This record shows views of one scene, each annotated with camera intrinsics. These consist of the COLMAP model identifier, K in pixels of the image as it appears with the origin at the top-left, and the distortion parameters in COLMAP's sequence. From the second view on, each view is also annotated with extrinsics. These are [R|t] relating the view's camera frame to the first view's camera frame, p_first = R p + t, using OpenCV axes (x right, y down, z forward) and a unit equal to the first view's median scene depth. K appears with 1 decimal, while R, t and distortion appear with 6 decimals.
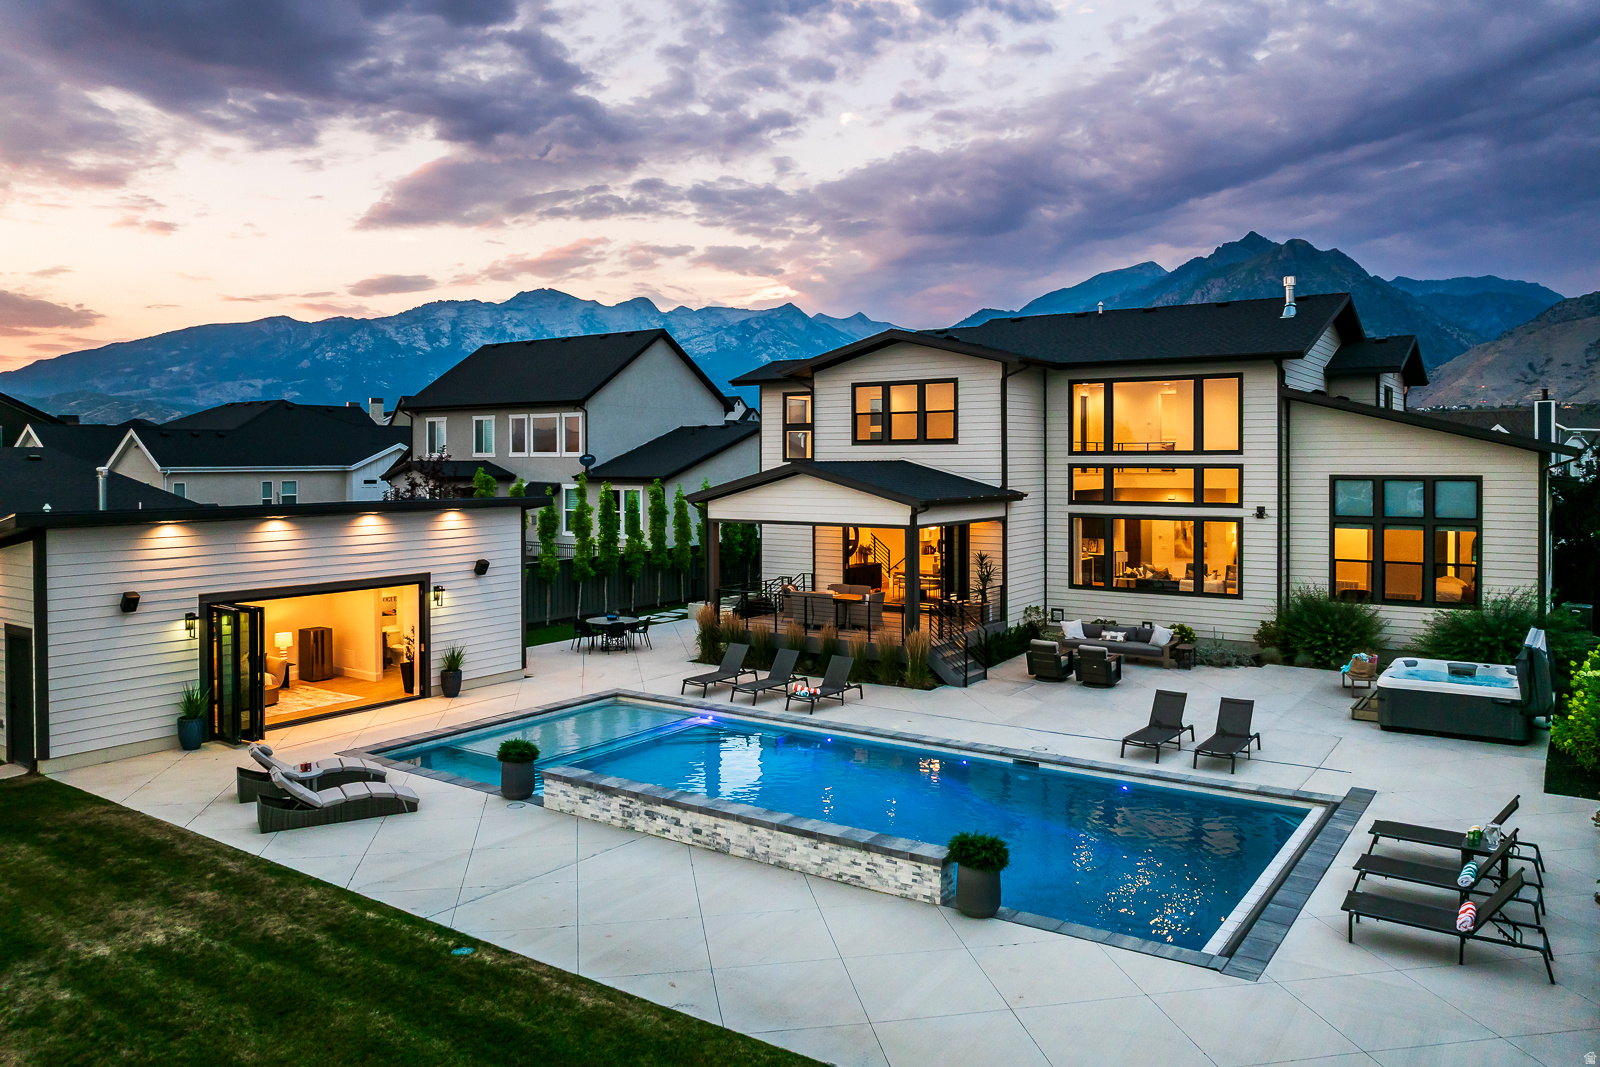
lens RADIAL K [[1179.9, 0, 802.3], [0, 1179.9, 473.3], [0, 0, 1]] dist [-0.037868, 0.002746]
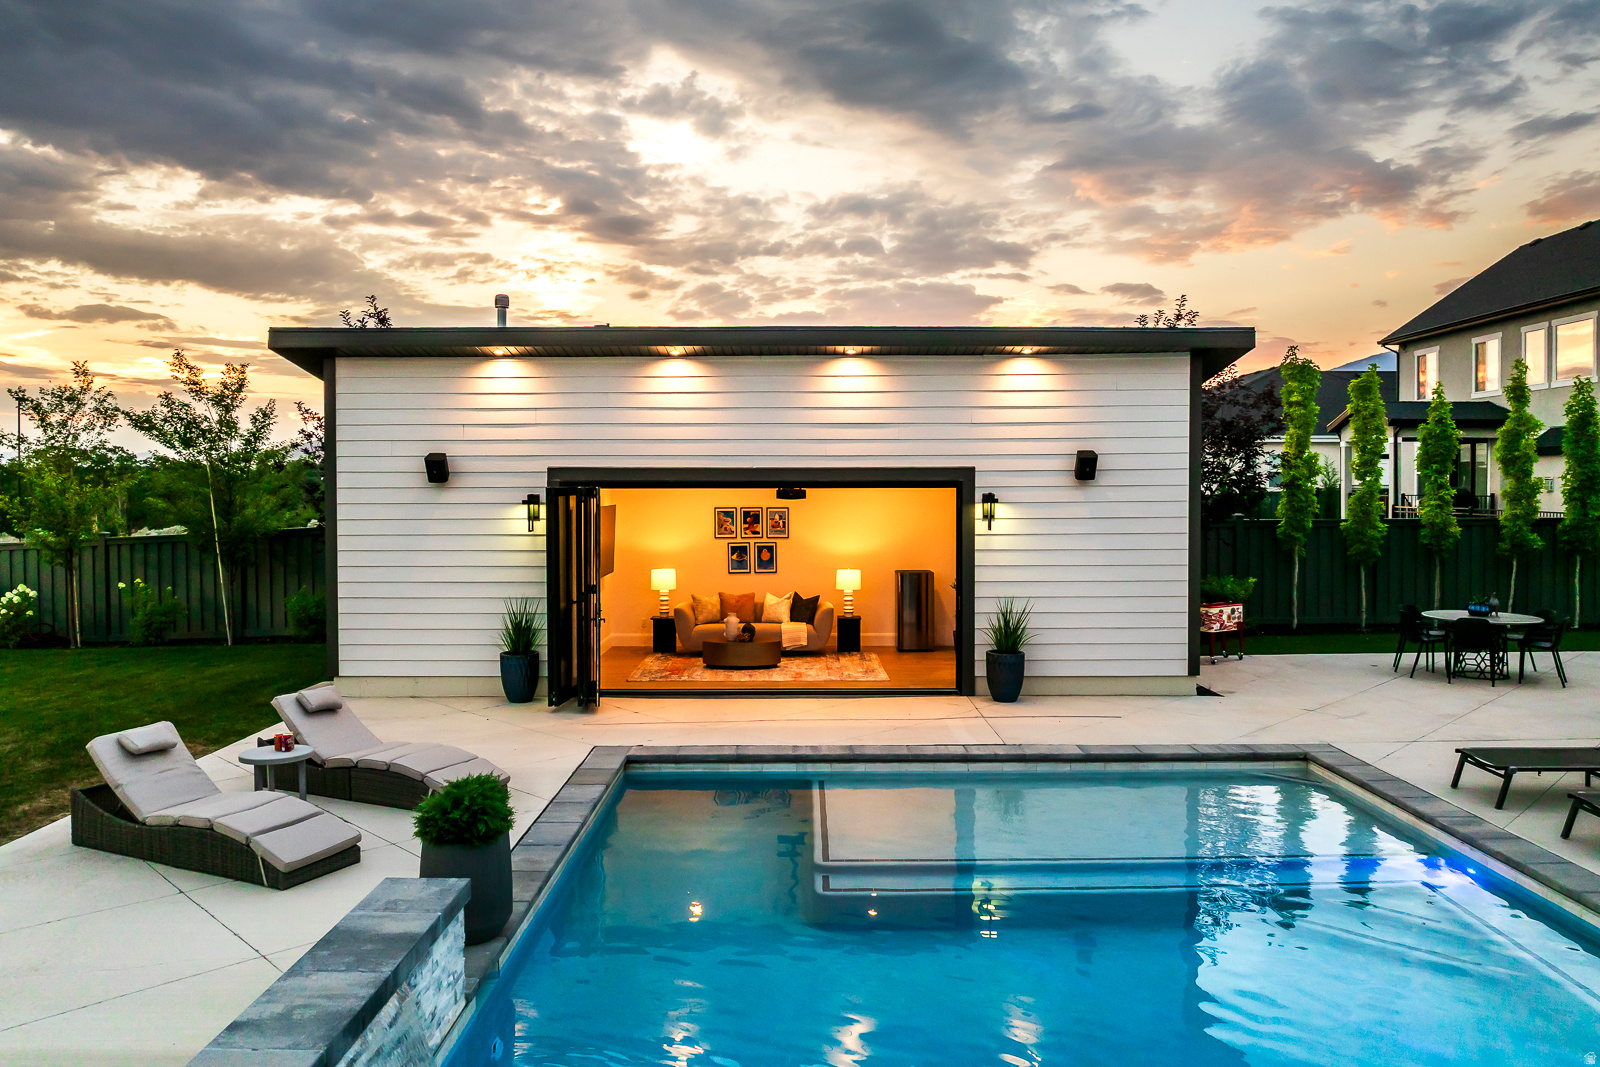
lens RADIAL K [[1179.9, 0, 802.3], [0, 1179.9, 540.3], [0, 0, 1]] dist [-0.037868, 0.002746]
pose [[0.587605, 0.032893, -0.808479, 0.061300], [-0.009759, 0.999389, 0.033568, 0.081995], [0.809089, -0.011835, 0.587567, 0.502569]]
